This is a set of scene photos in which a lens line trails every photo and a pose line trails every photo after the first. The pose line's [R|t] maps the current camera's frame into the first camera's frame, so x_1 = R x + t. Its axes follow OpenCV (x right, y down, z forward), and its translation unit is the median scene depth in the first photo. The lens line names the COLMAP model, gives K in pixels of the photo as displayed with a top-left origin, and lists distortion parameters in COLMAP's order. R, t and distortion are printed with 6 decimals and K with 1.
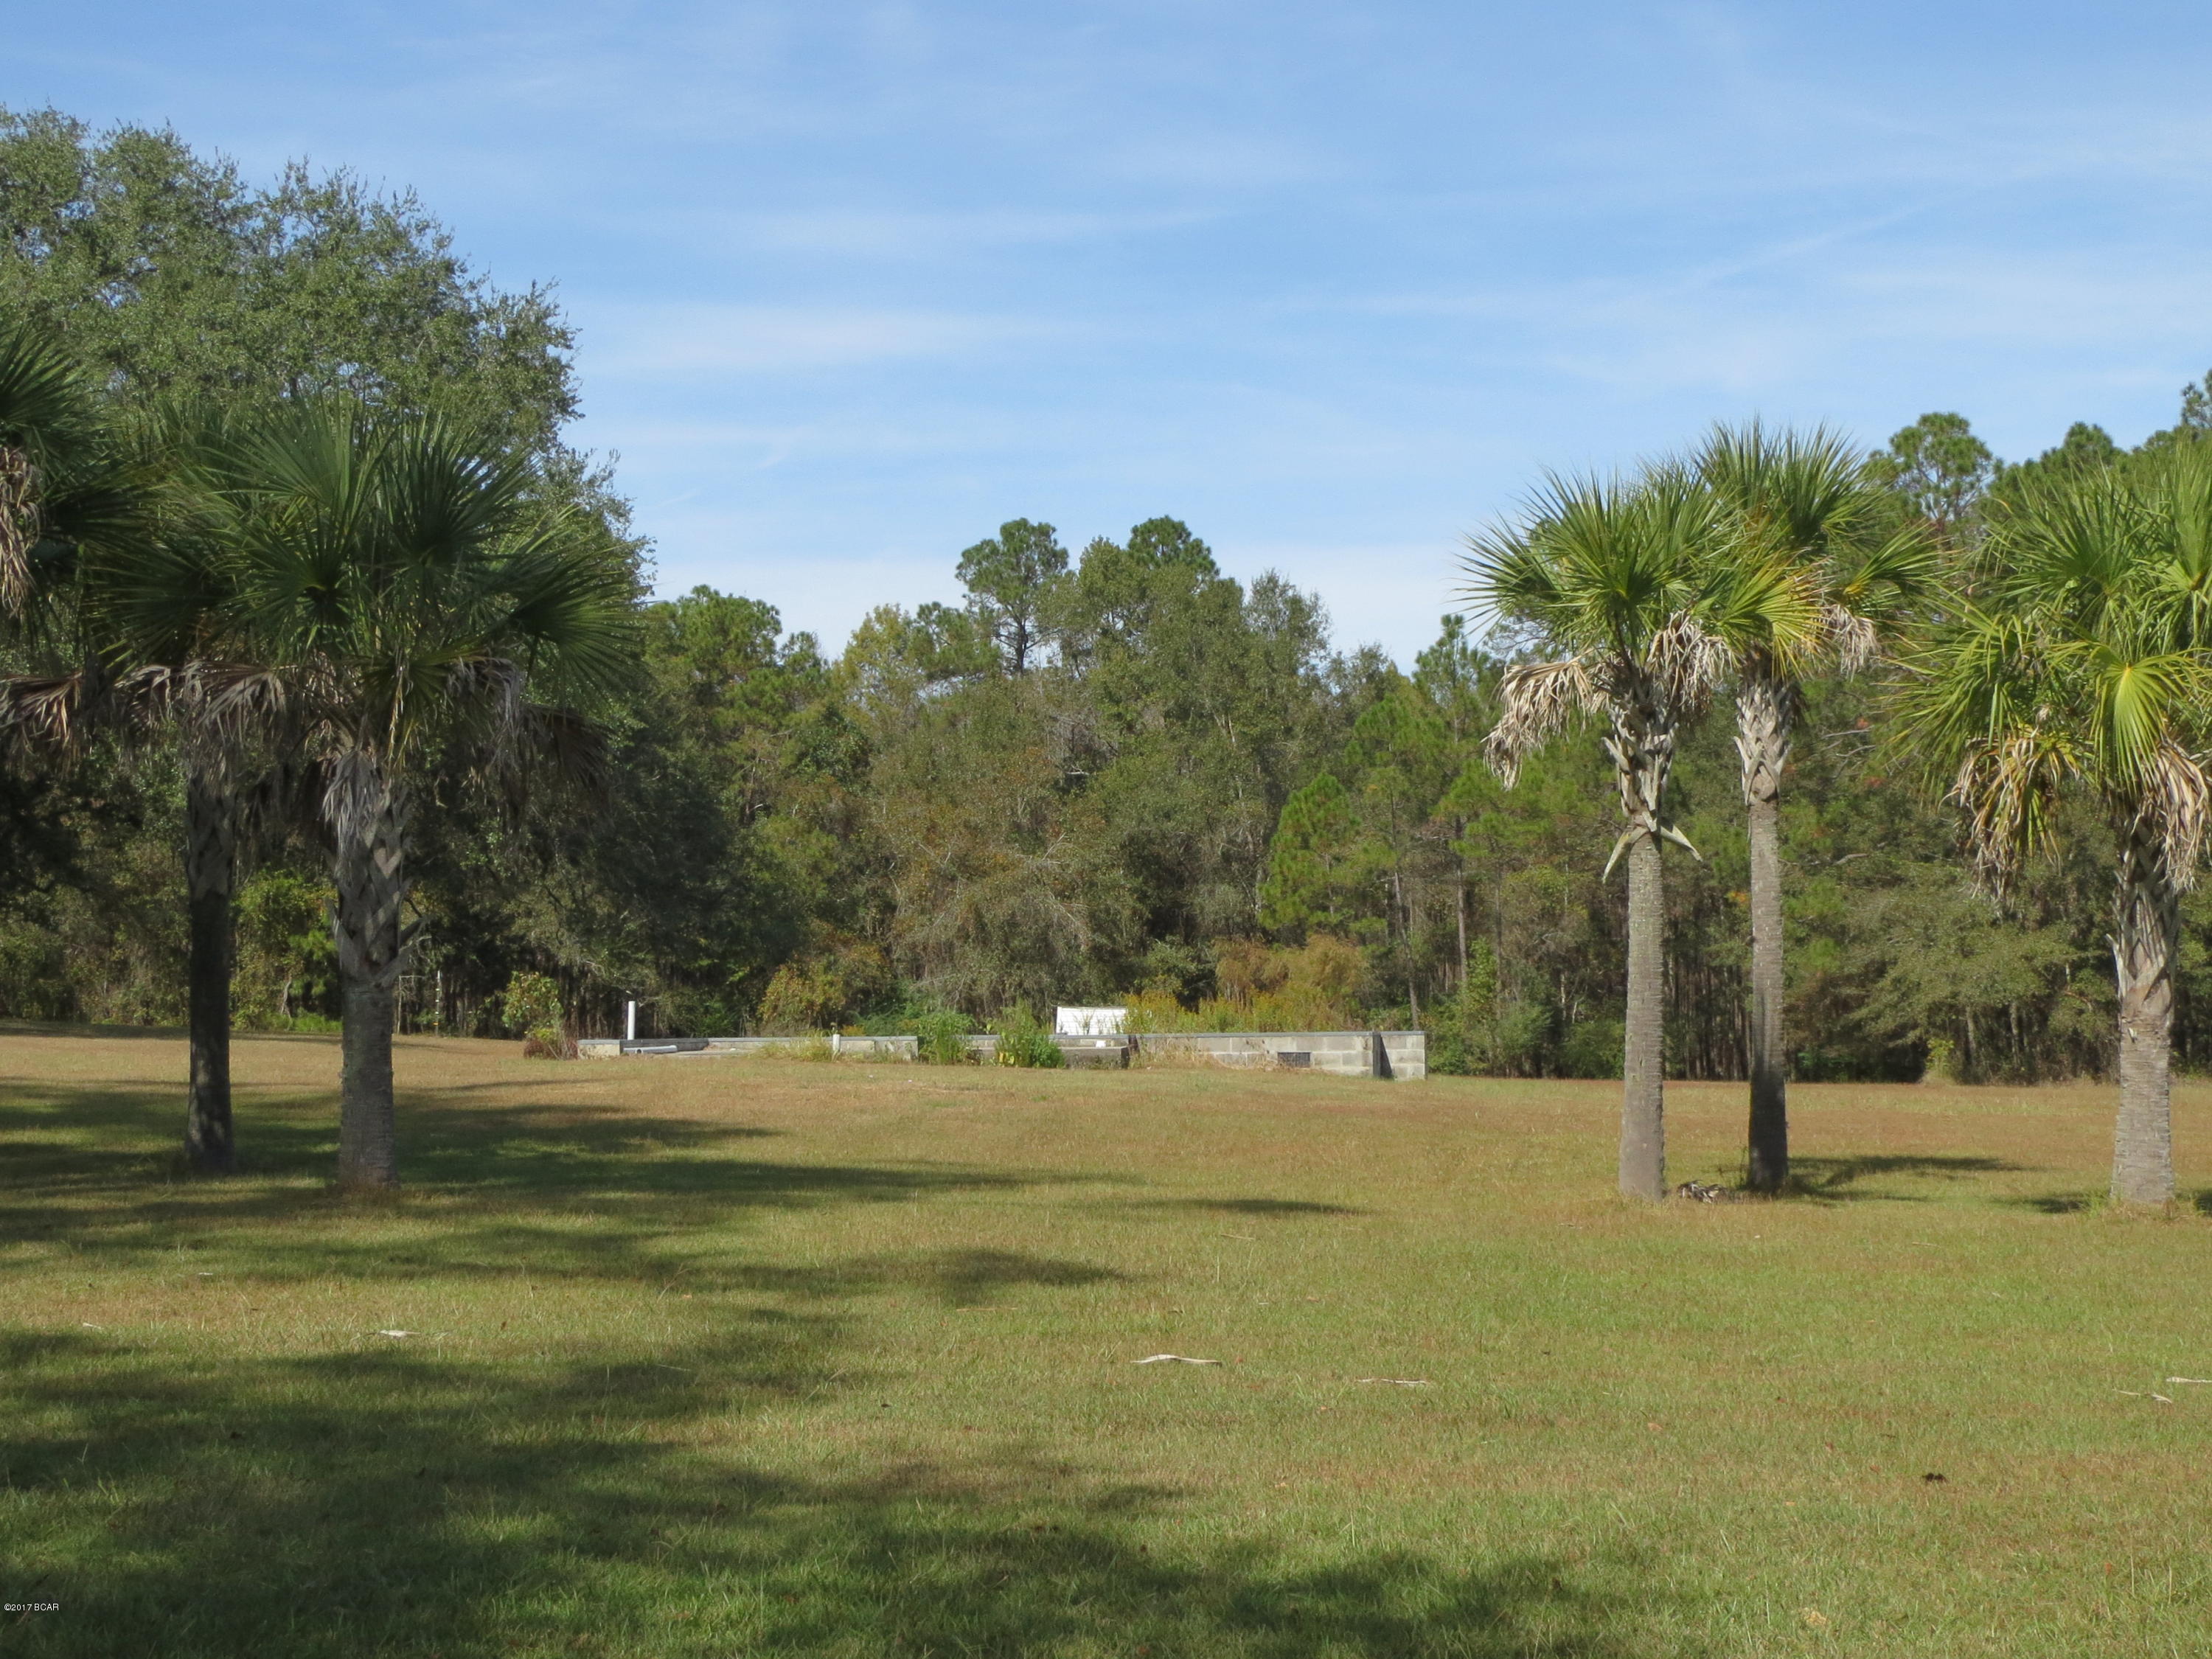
lens RADIAL K [[2696.9, 0, 1106.0], [0, 2696.9, 829.5], [0, 0, 1]] dist [0.091207, -0.000193]
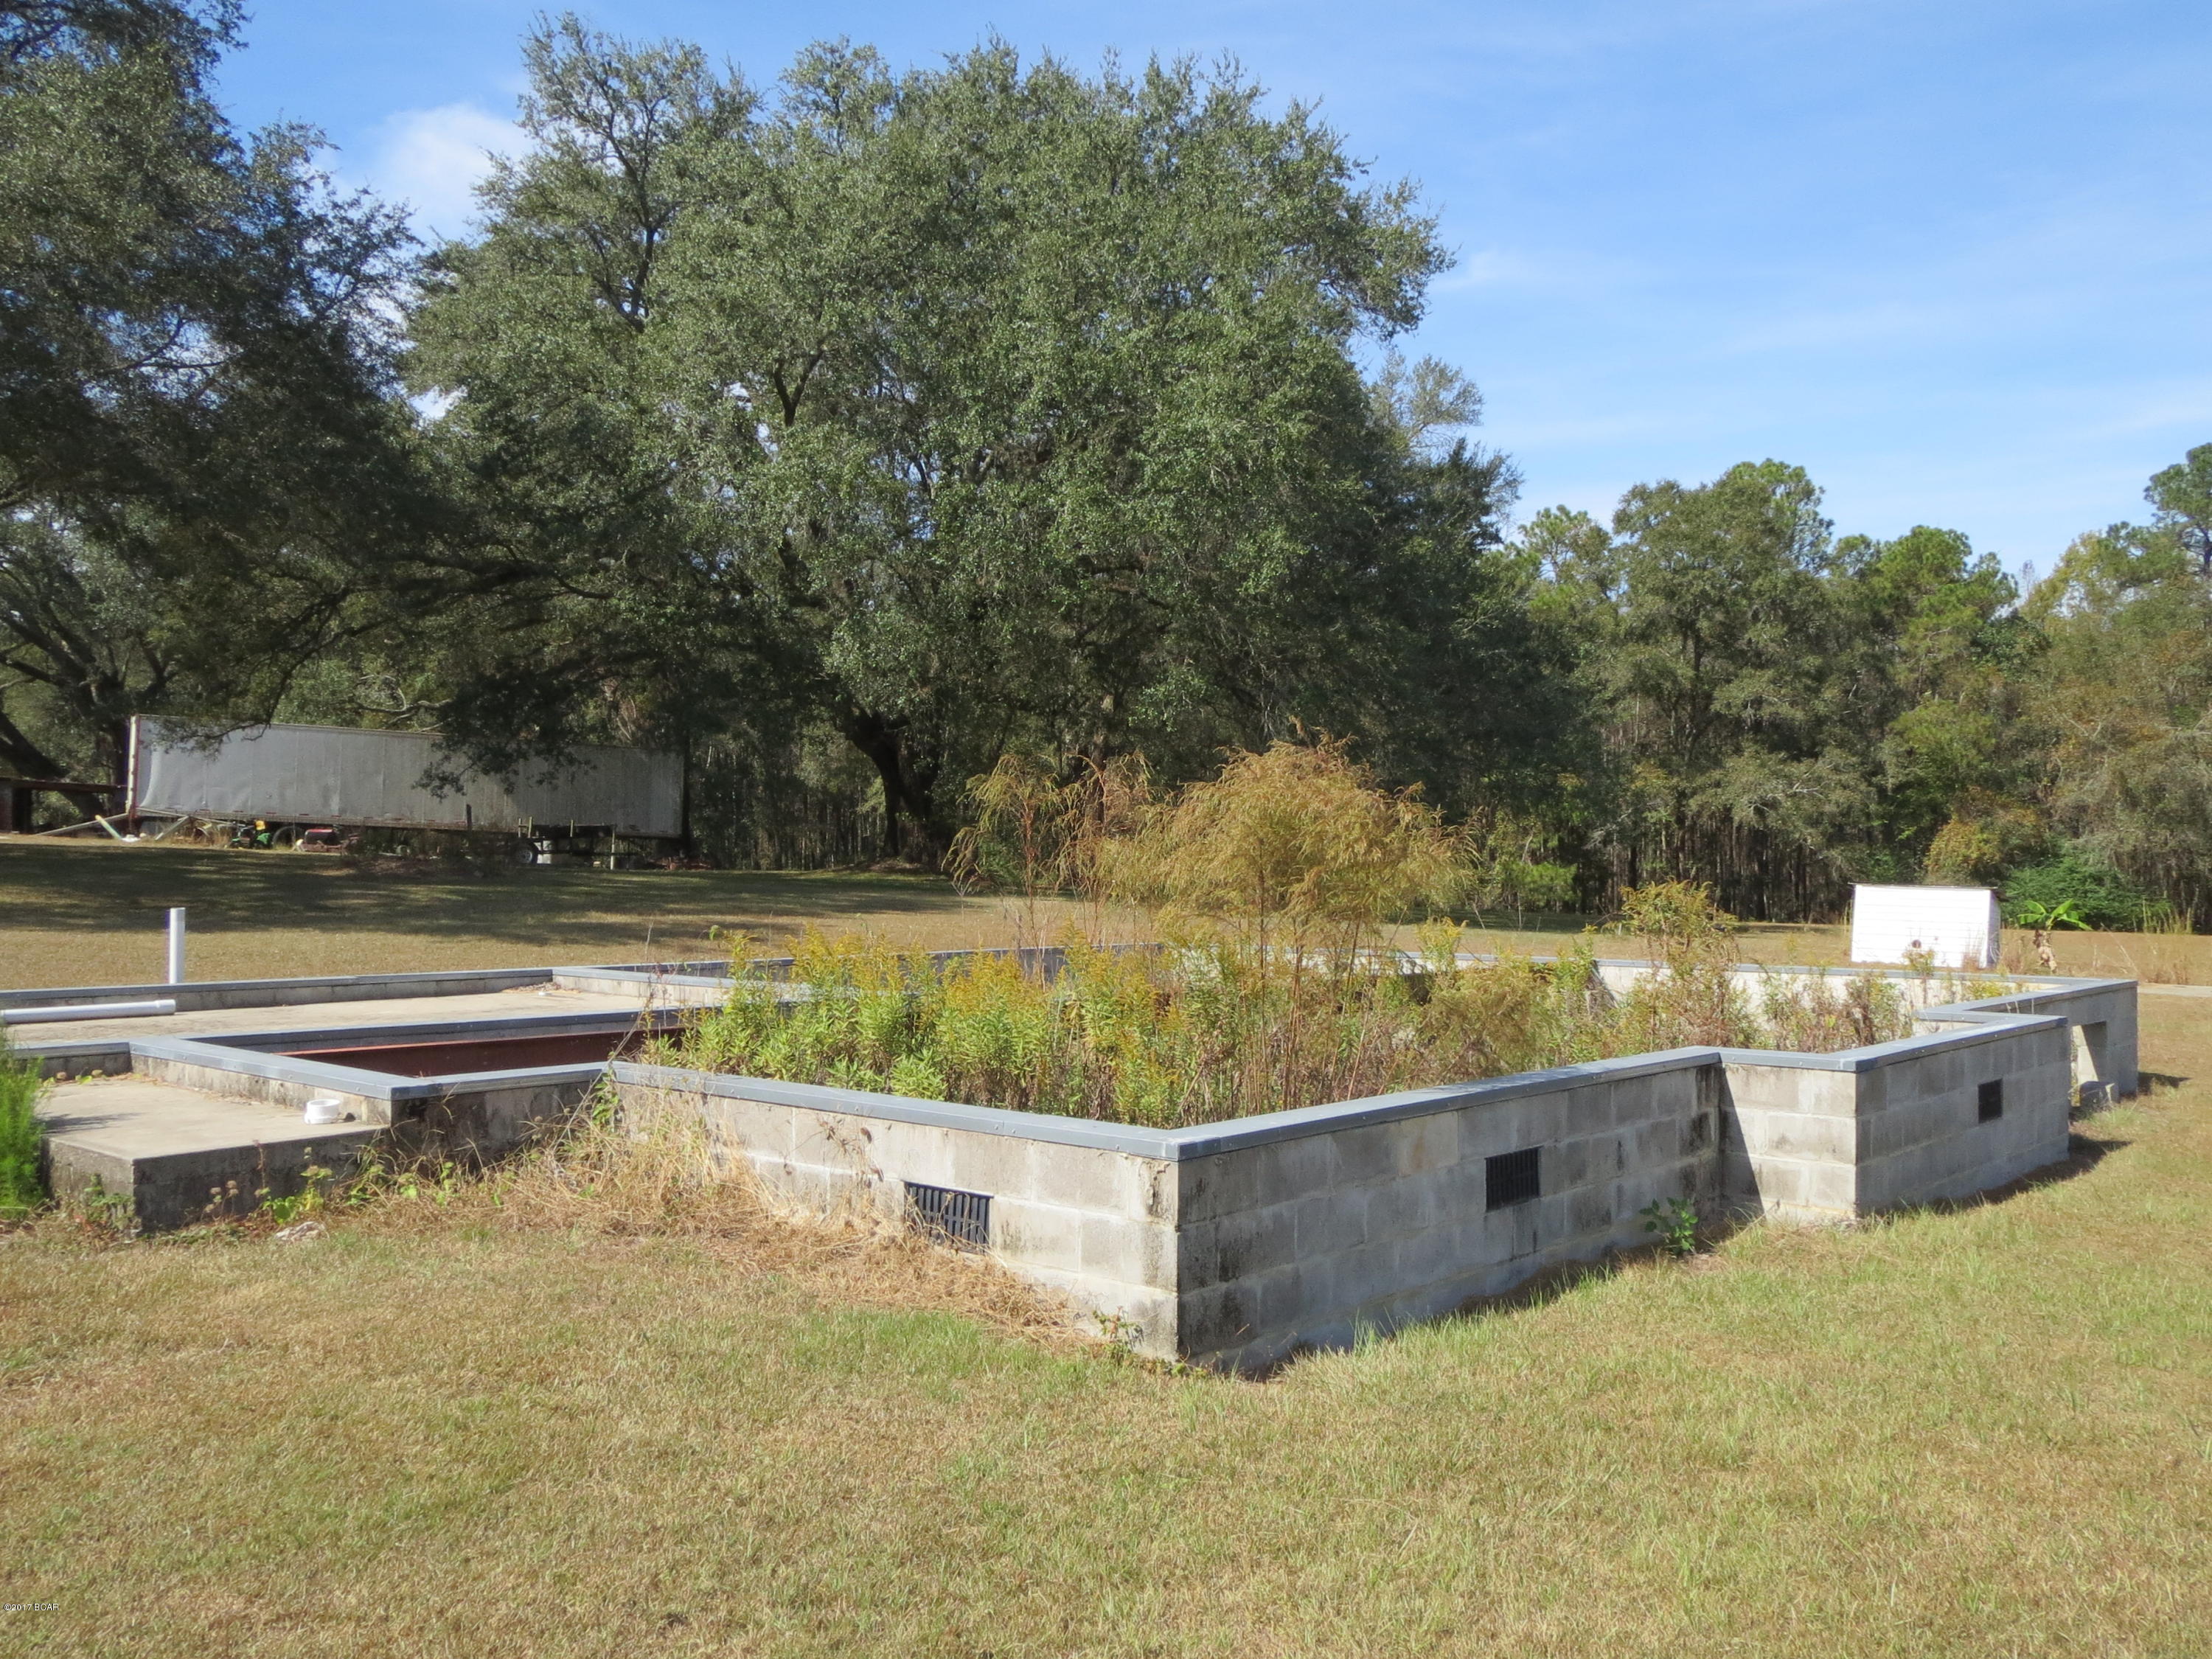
lens RADIAL K [[1868.6, 0, 1106.0], [0, 1868.6, 829.5], [0, 0, 1]] dist [-0.007394, 0.000081]
pose [[0.836569, -0.000278, -0.547861, 0.022199], [0.028937, 0.998626, 0.043680, 0.005230], [0.547097, -0.052395, 0.835428, 0.107706]]
